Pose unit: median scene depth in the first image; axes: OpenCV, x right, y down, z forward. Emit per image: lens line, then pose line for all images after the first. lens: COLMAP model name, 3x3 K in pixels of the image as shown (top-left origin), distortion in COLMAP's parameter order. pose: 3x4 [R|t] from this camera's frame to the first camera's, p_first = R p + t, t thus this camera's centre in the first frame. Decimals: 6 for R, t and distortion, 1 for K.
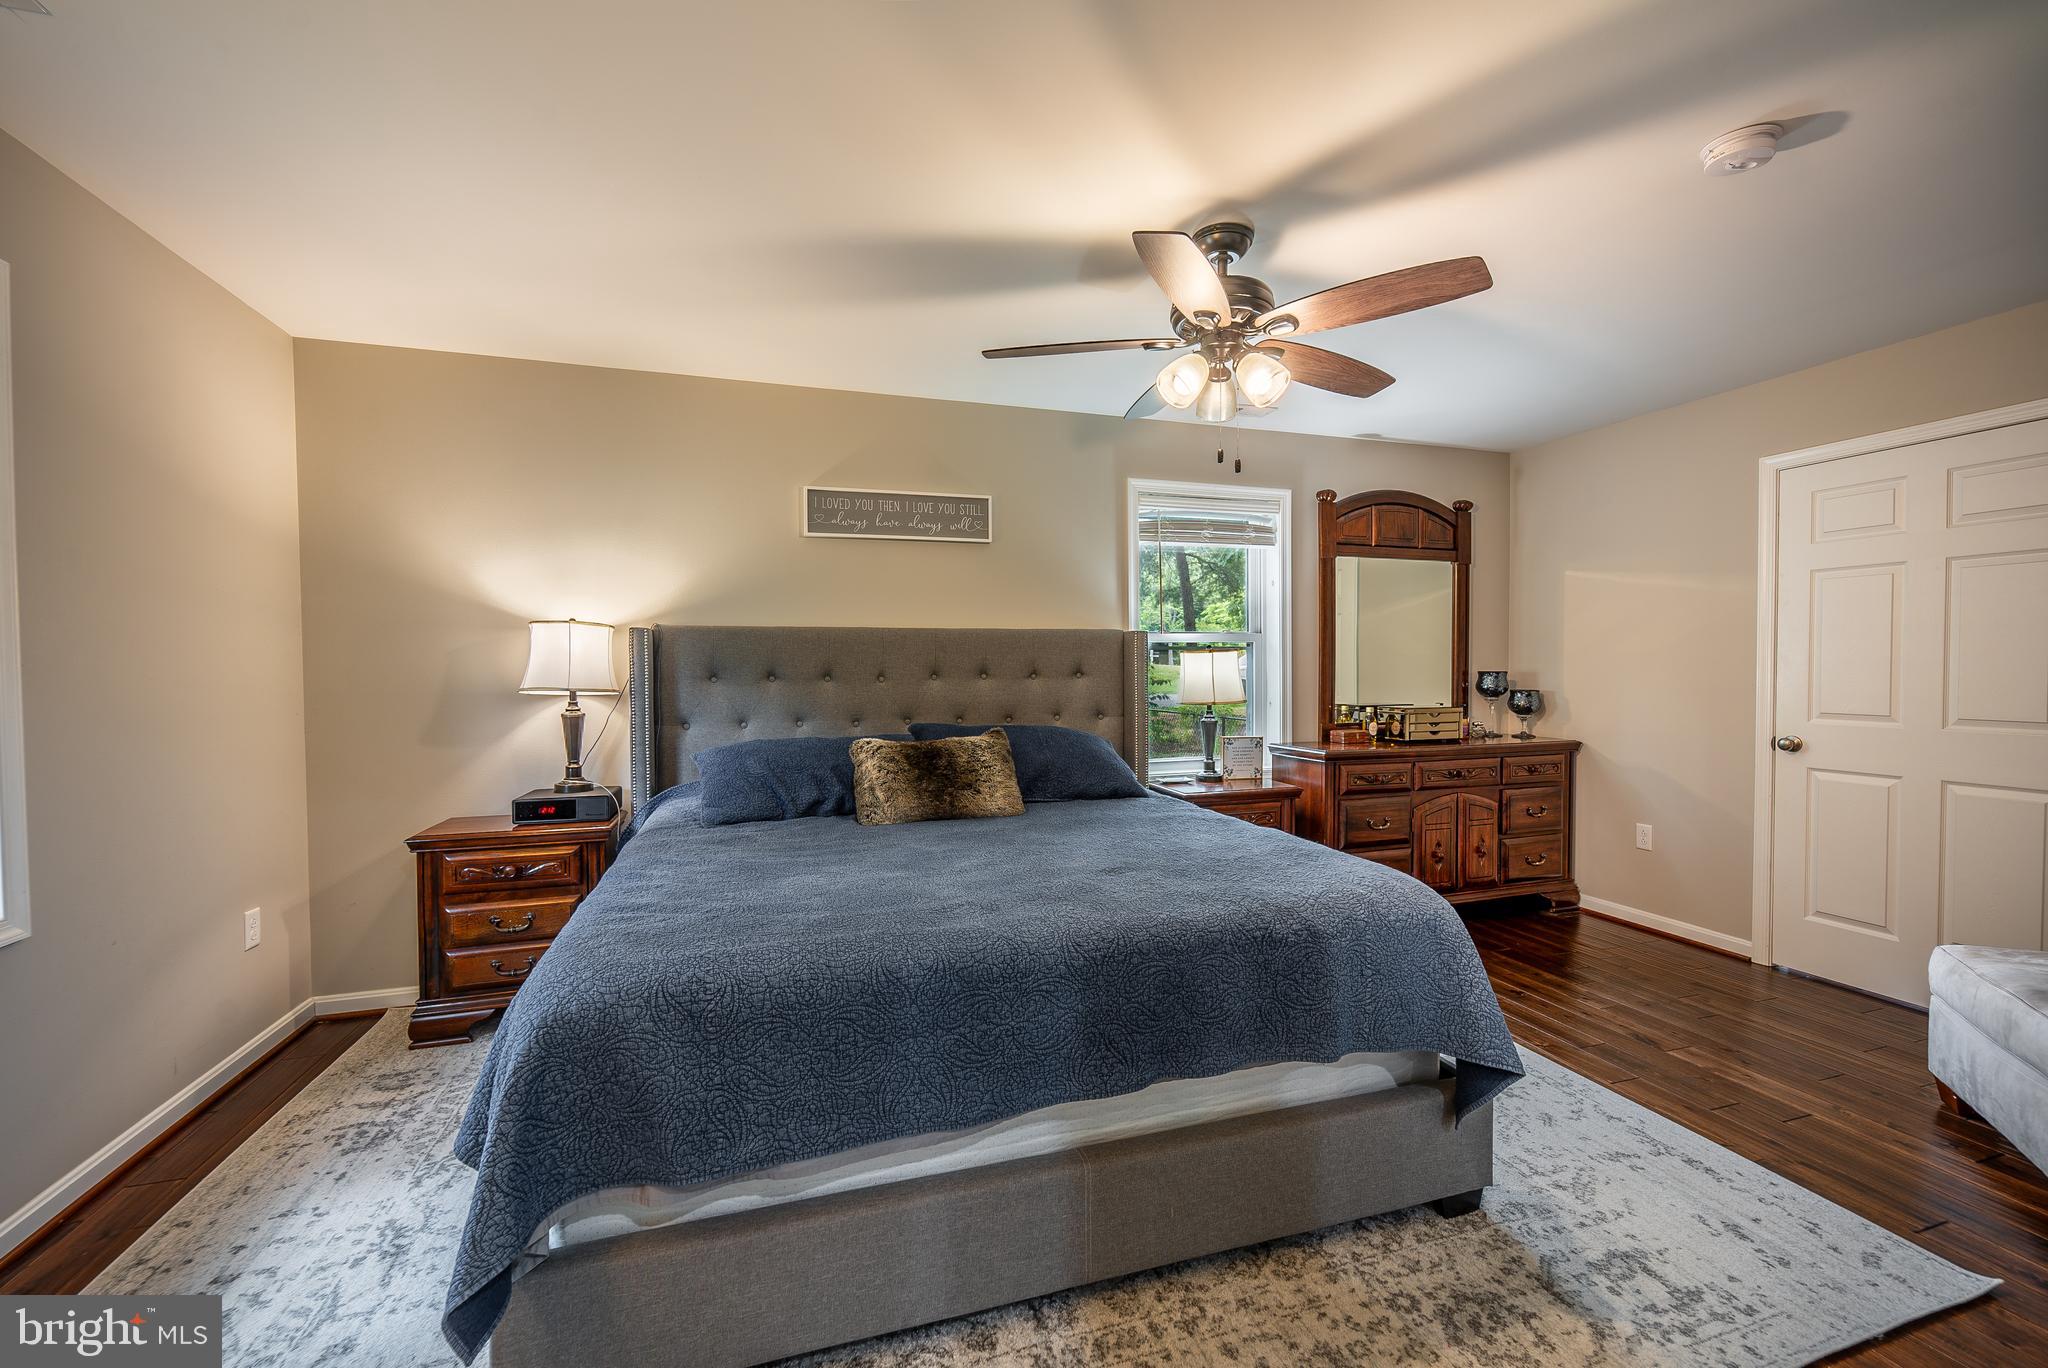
lens RADIAL K [[842.6, 0, 1024.0], [0, 842.6, 684.0], [0, 0, 1]] dist [0.007596, -0.004154]
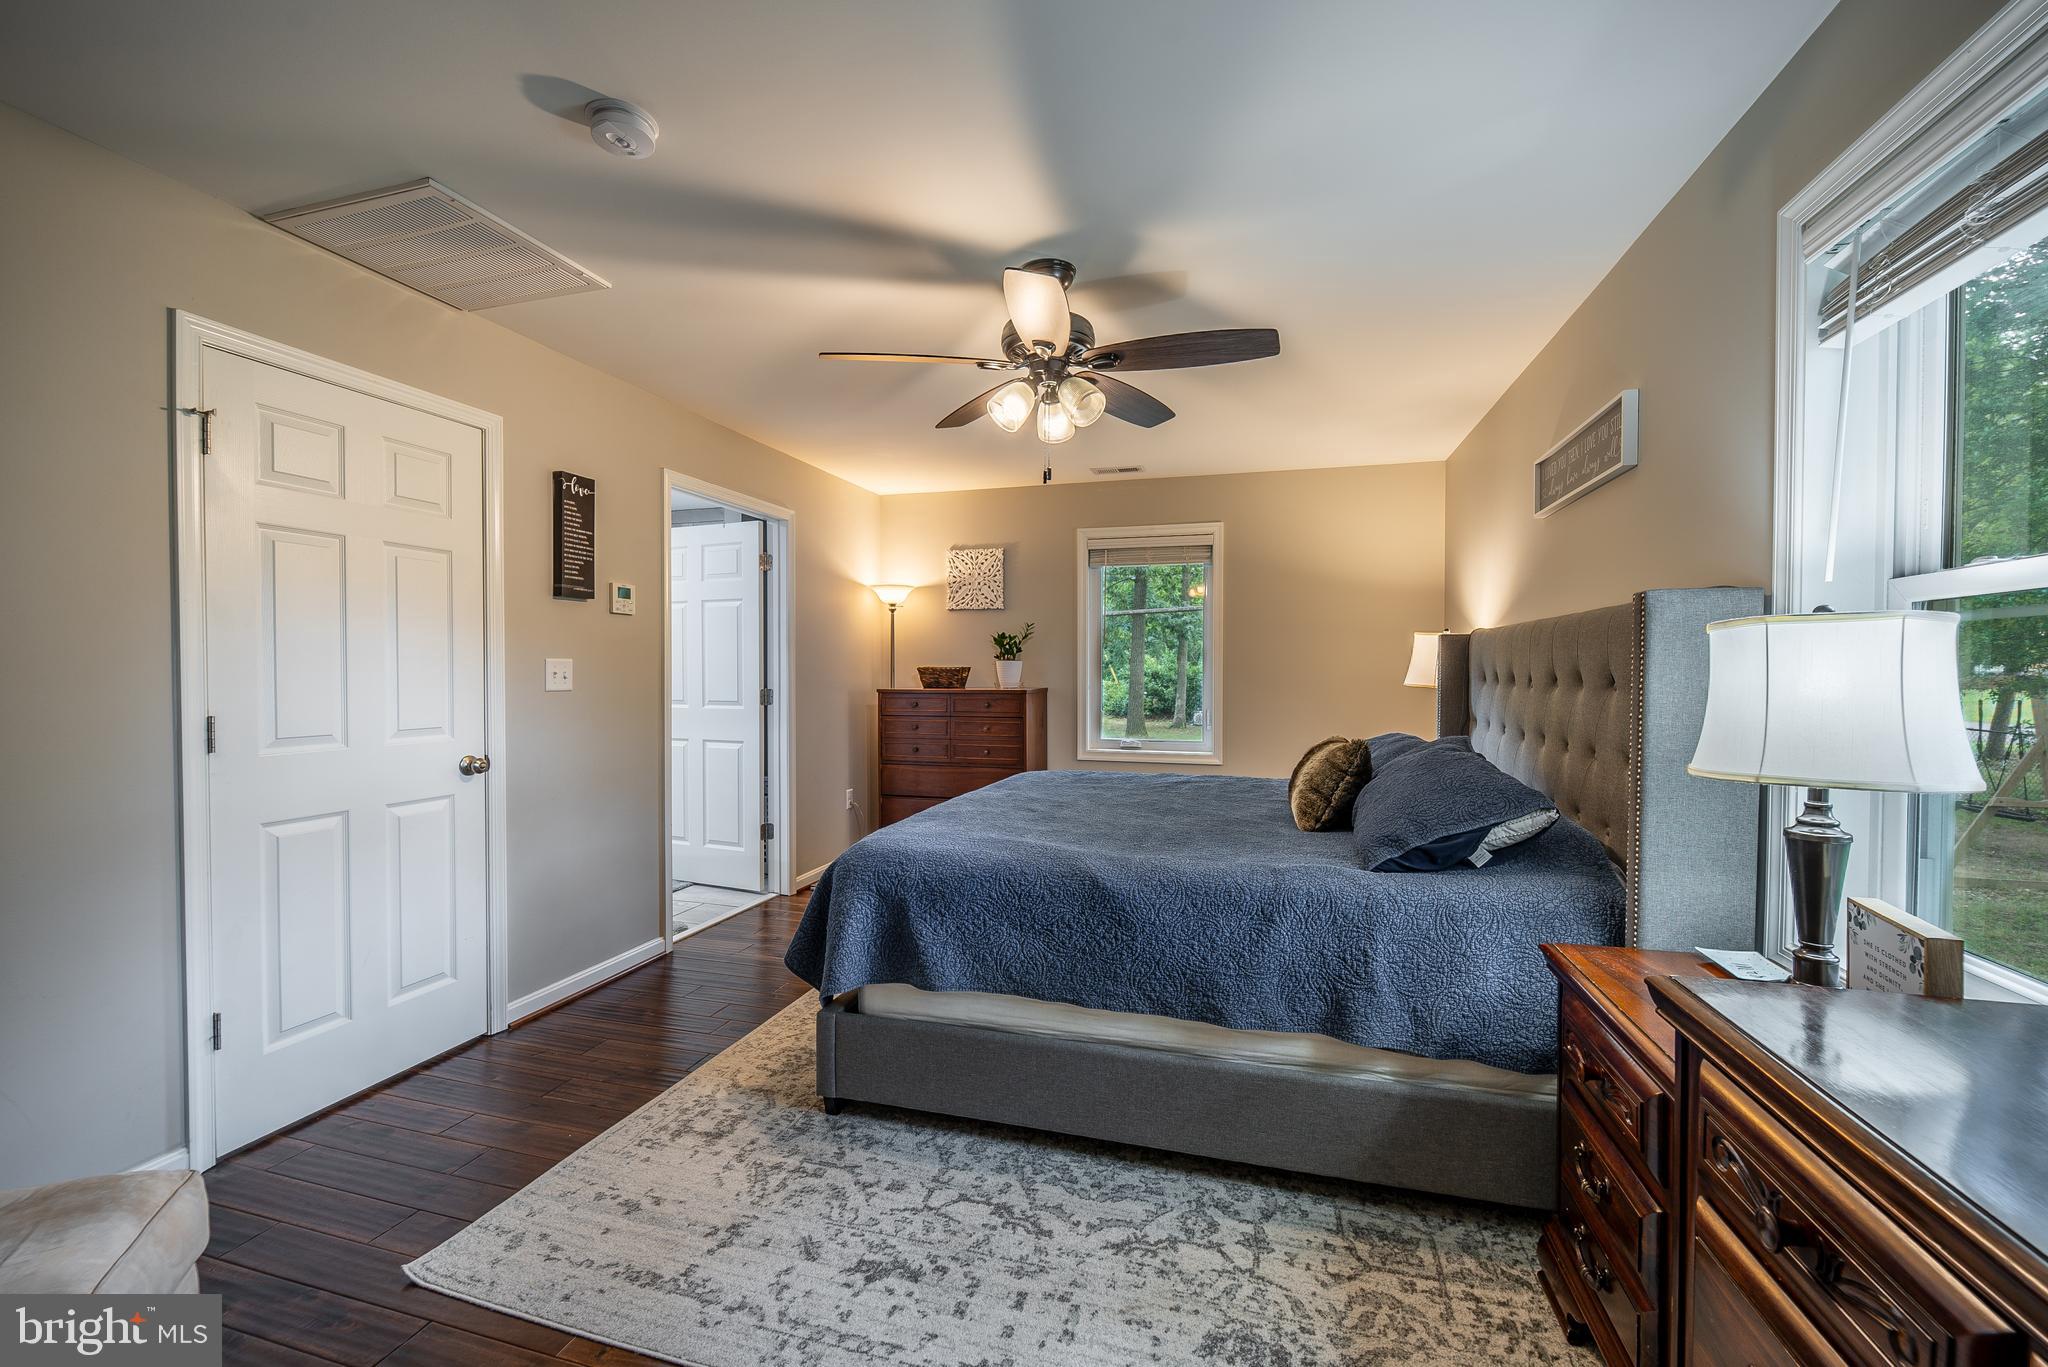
lens RADIAL K [[832.4, 0, 1024.0], [0, 832.4, 683.5], [0, 0, 1]] dist [0.007390, -0.000022]
pose [[-0.560854, 0.018025, -0.827718, 1.445575], [-0.017561, 0.999279, 0.033660, -0.045664], [0.827728, 0.033414, -0.560133, 2.005503]]
